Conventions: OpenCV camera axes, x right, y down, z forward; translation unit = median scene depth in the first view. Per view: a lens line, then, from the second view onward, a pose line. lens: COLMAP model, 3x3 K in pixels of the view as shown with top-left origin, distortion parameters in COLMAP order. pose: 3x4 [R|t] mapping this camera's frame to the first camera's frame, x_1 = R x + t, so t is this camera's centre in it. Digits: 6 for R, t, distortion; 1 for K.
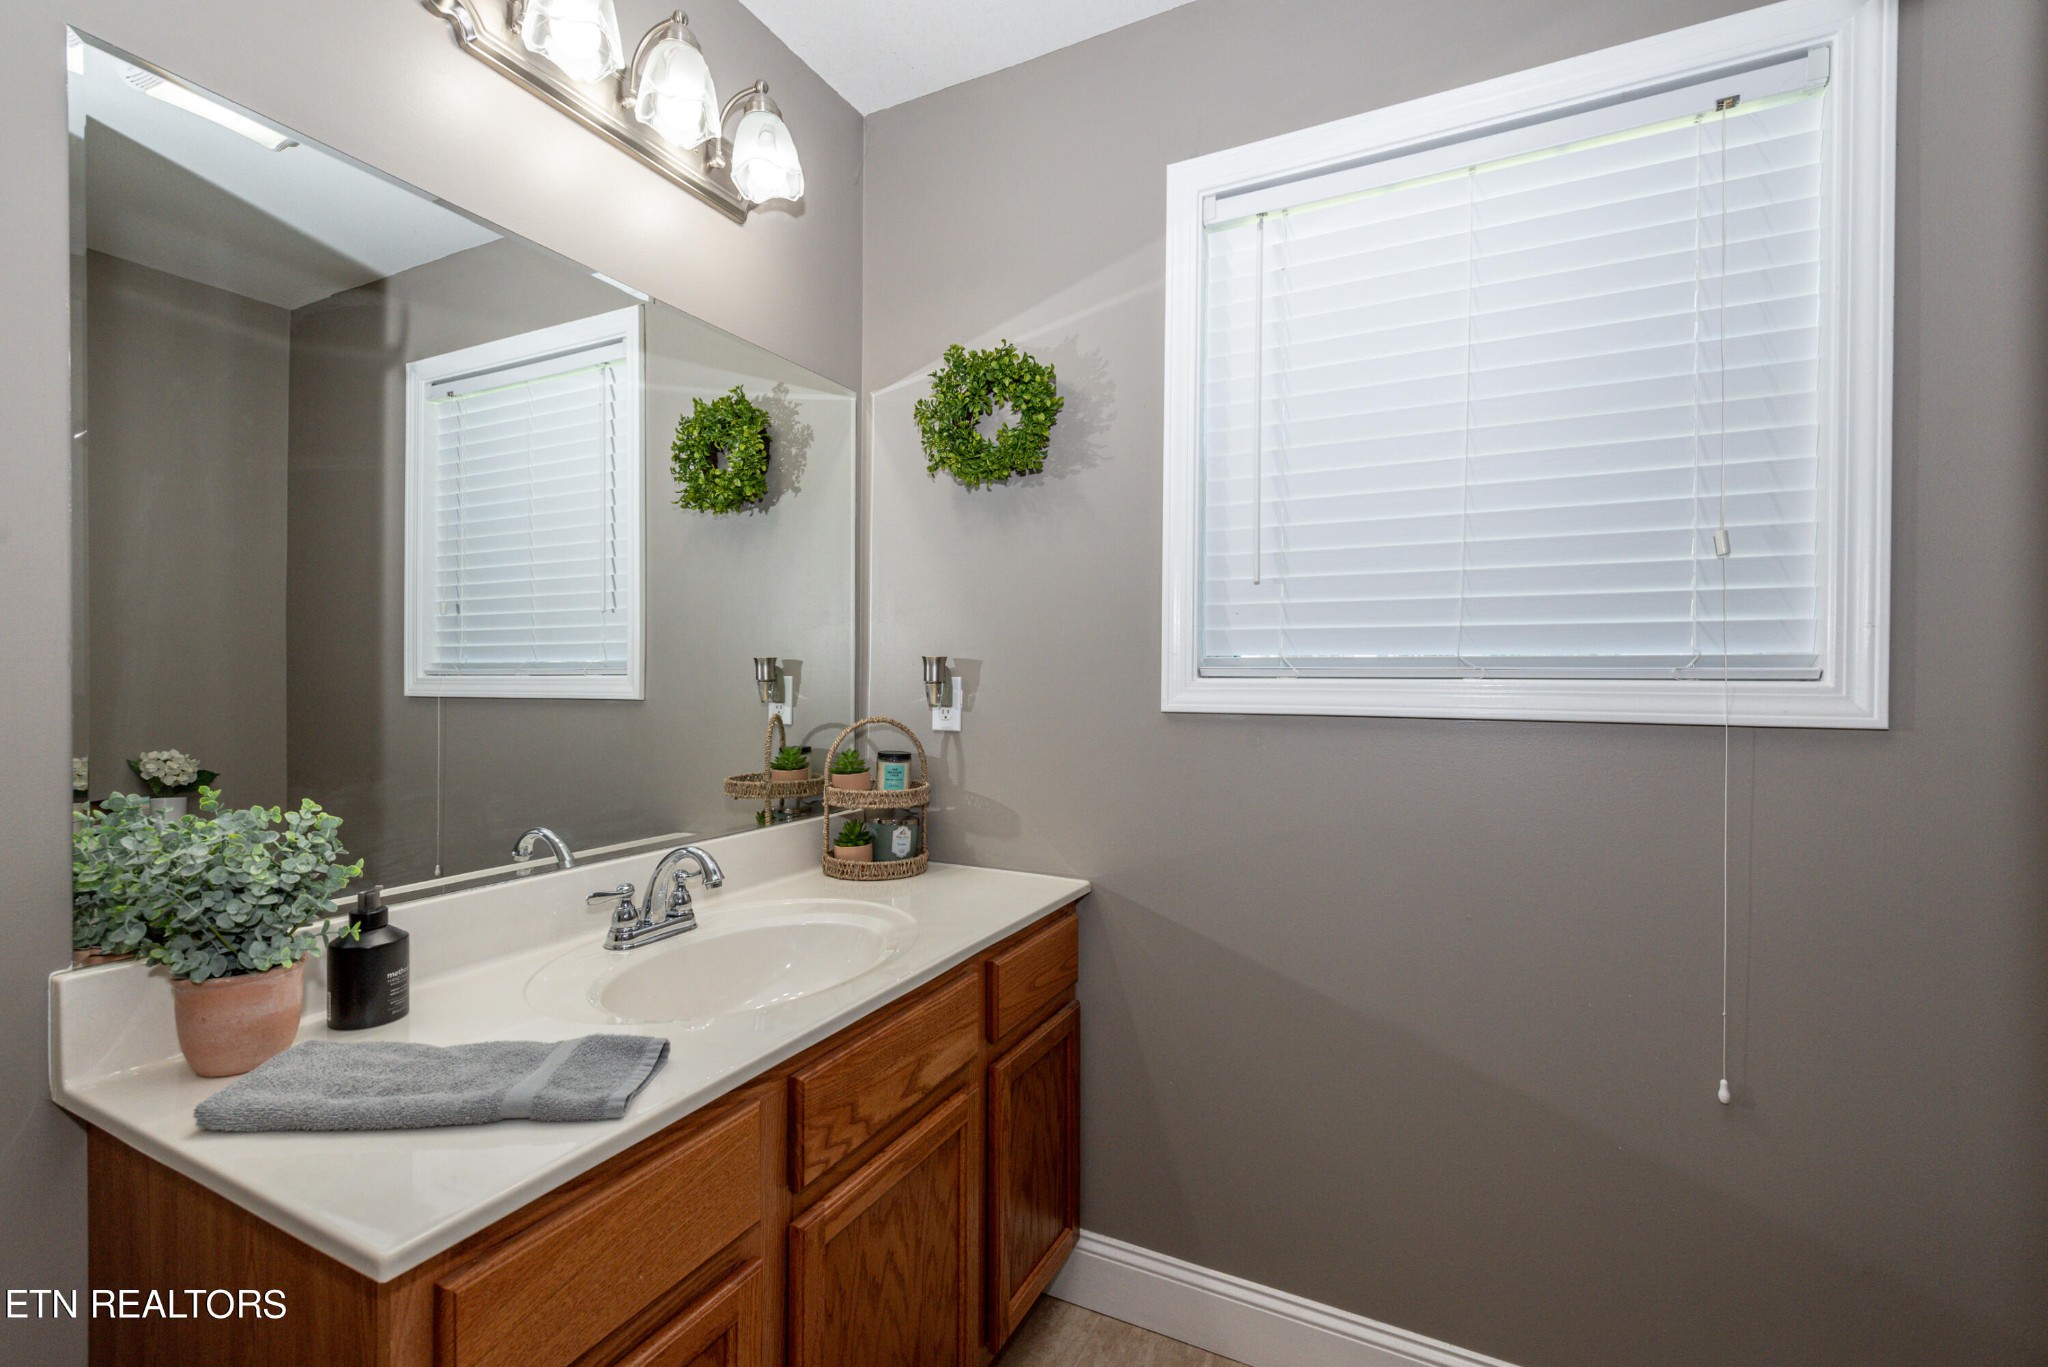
lens RADIAL K [[888.9, 0, 1038.0], [0, 888.9, 685.6], [0, 0, 1]] dist [0.009797, -0.001402]
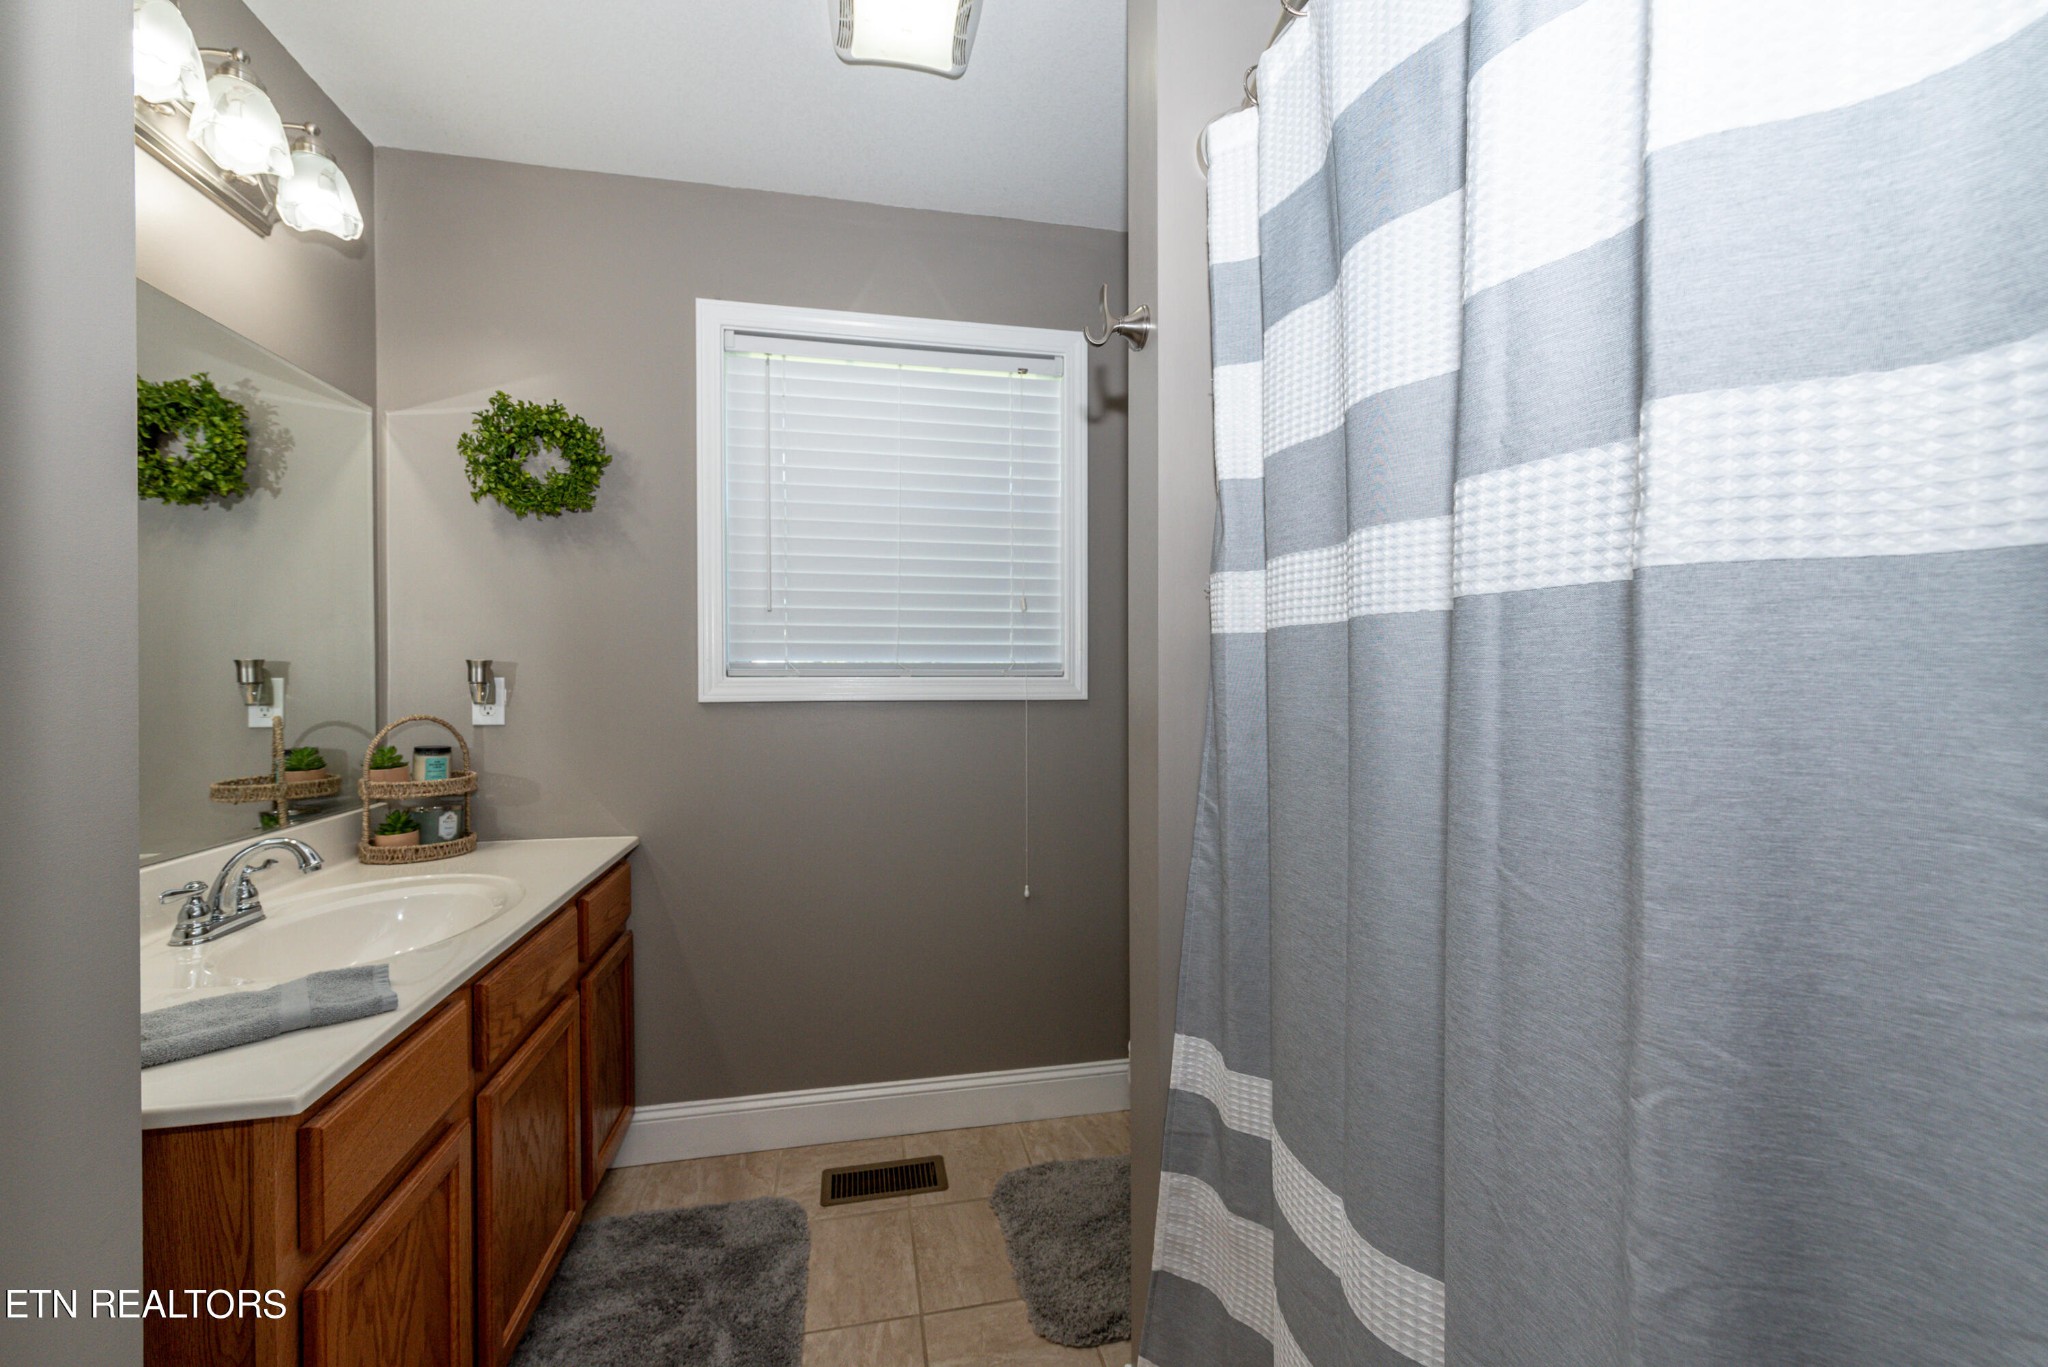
lens RADIAL K [[888.9, 0, 1031.1], [0, 888.9, 671.3], [0, 0, 1]] dist [0.009797, -0.001402]
pose [[0.777314, -0.004171, 0.629099, -0.314810], [0.009804, 0.999937, -0.005484, -0.005415], [-0.629036, 0.010431, 0.777306, -0.365413]]
